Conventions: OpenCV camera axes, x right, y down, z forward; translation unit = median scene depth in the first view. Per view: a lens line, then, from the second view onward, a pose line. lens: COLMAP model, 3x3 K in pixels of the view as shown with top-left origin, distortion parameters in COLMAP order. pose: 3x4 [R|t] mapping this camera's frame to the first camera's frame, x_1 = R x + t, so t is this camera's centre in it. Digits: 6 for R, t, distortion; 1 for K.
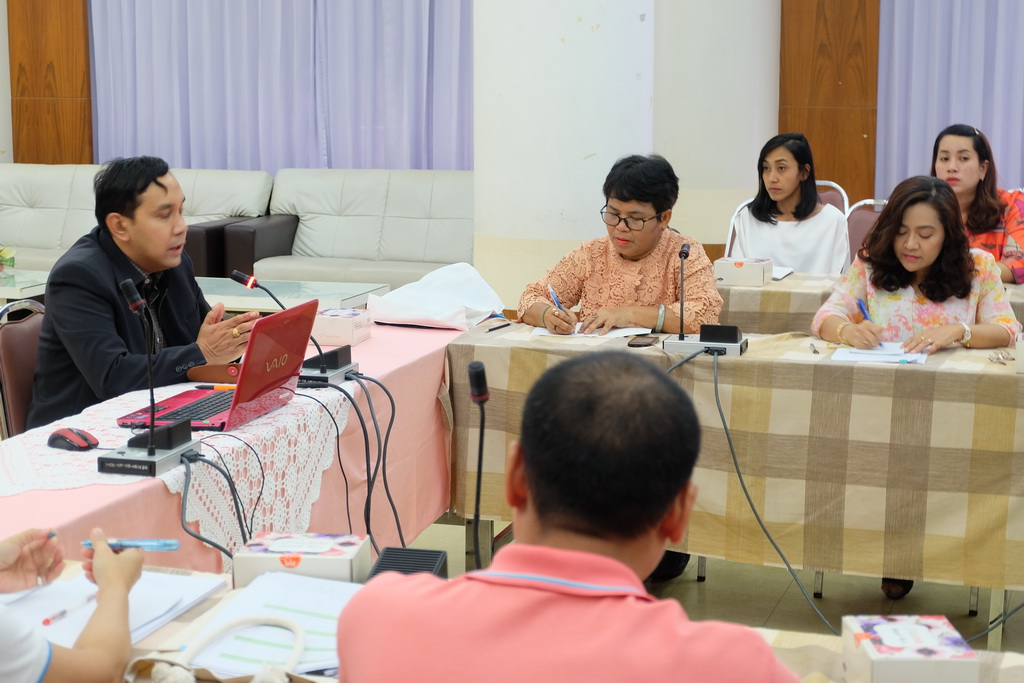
lens RADIAL K [[1891.3, 0, 512.0], [0, 1891.3, 341.5], [0, 0, 1]] dist [0.086124, -0.840712]
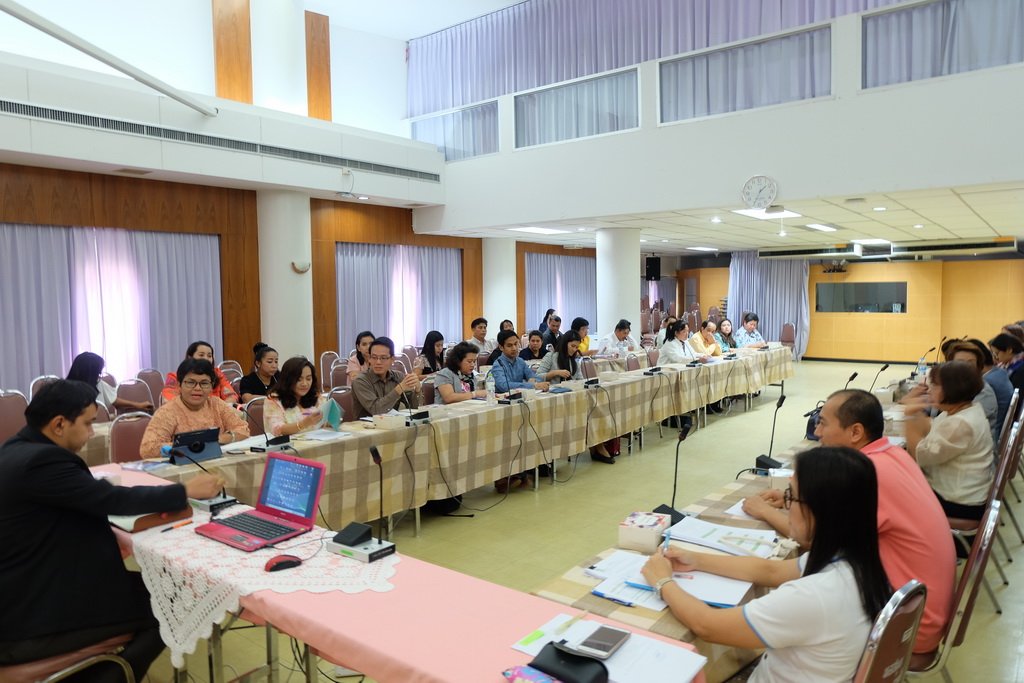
lens RADIAL K [[706.9, 0, 520.3], [0, 706.9, 339.9], [0, 0, 1]] dist [-0.077440, 0.104819]
pose [[0.355338, -0.067184, 0.932320, -0.547463], [0.162584, 0.986652, 0.009134, -0.082516], [-0.920490, 0.148335, 0.361518, 0.454442]]
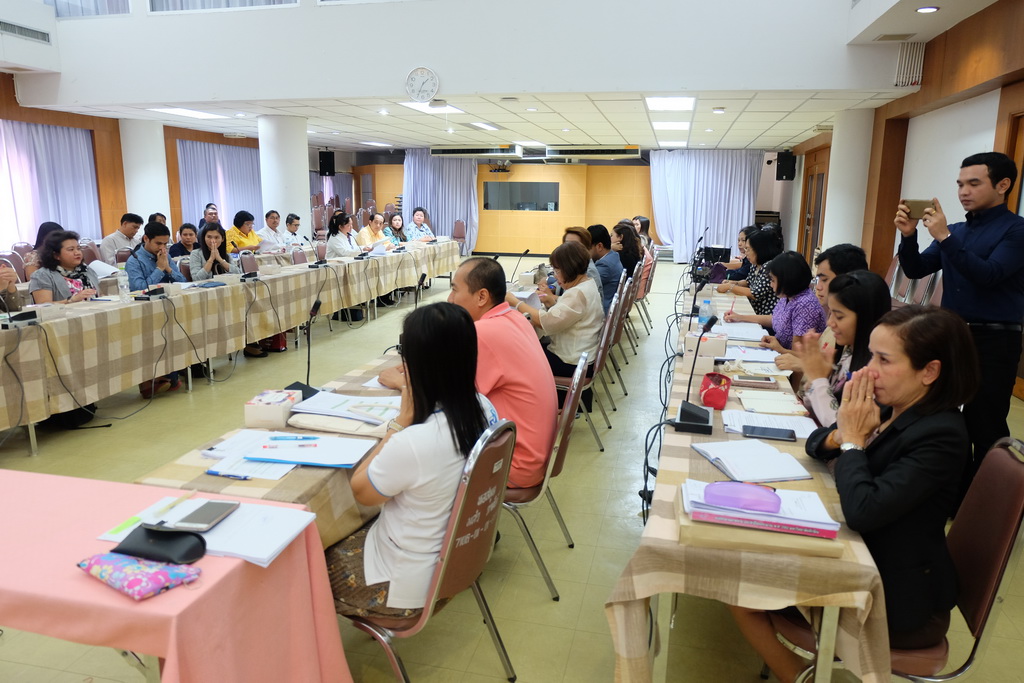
lens RADIAL K [[700.9, 0, 516.7], [0, 700.9, 336.3], [0, 0, 1]] dist [-0.055494, 0.087827]
pose [[-0.069921, -0.202295, 0.976825, -0.537966], [0.153524, 0.965374, 0.210912, -0.053907], [-0.985668, 0.164713, -0.036443, 0.413393]]
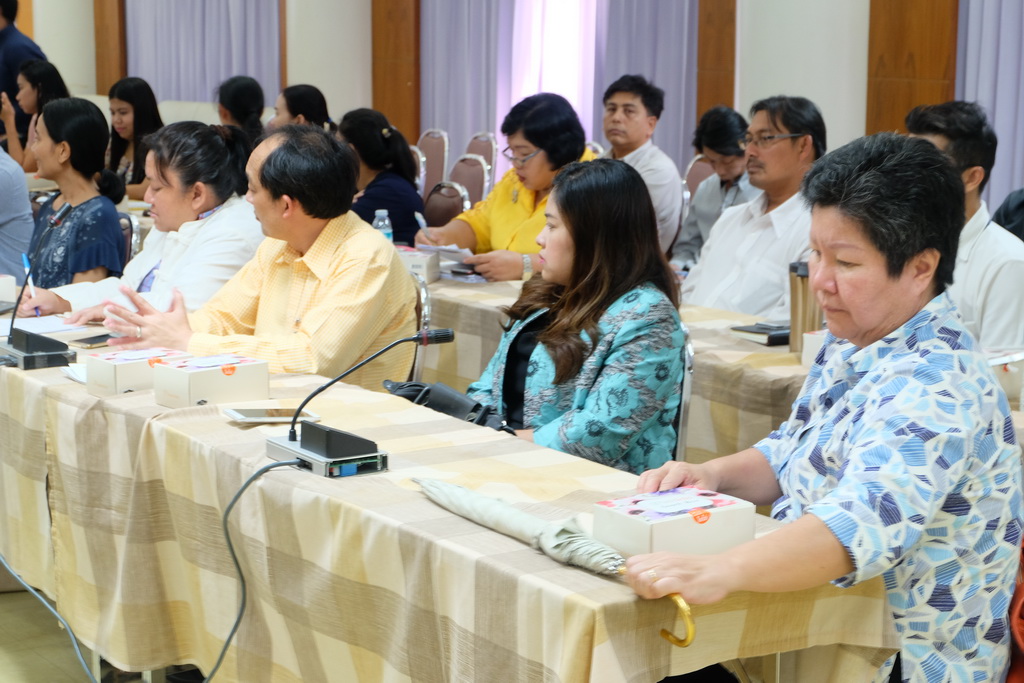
lens RADIAL K [[1891.3, 0, 512.0], [0, 1891.3, 341.5], [0, 0, 1]] dist [0.086124, -0.840712]
pose [[0.782669, 0.109387, -0.612750, 2.168927], [-0.105192, 0.993522, 0.043000, 0.000821], [0.613484, 0.030801, 0.789106, 0.103700]]
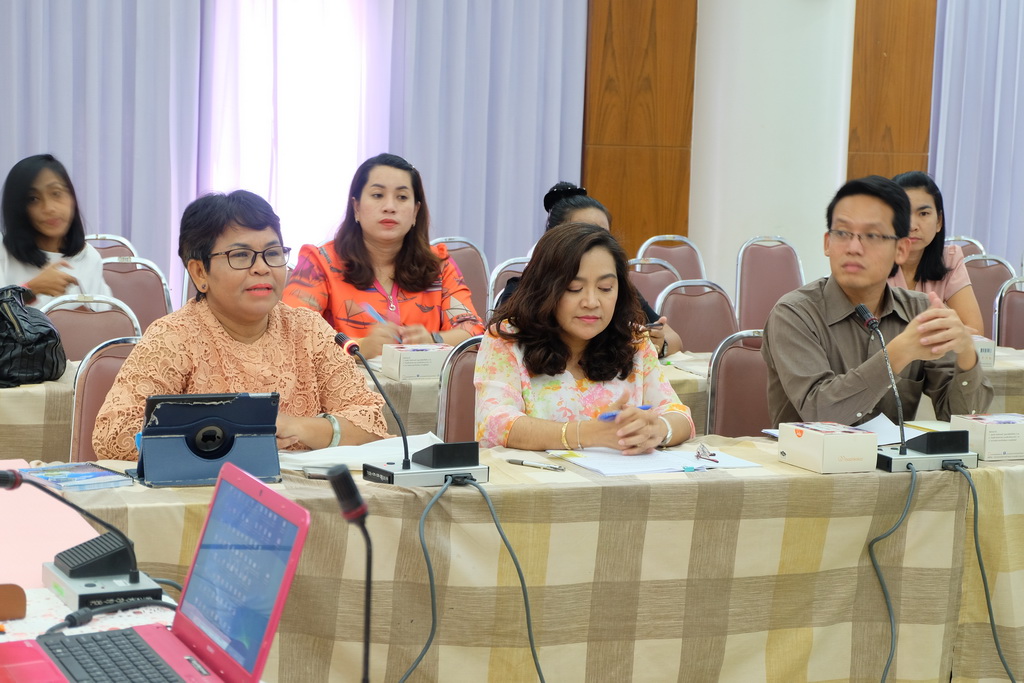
lens RADIAL K [[2159.2, 0, 532.7], [0, 2159.2, 342.9], [0, 0, 1]] dist [0.103060, -0.224435]
pose [[0.767179, -0.054206, 0.639138, -0.402707], [0.070076, 0.997542, 0.000488, -0.046809], [-0.637593, 0.044414, 0.769092, 0.355366]]
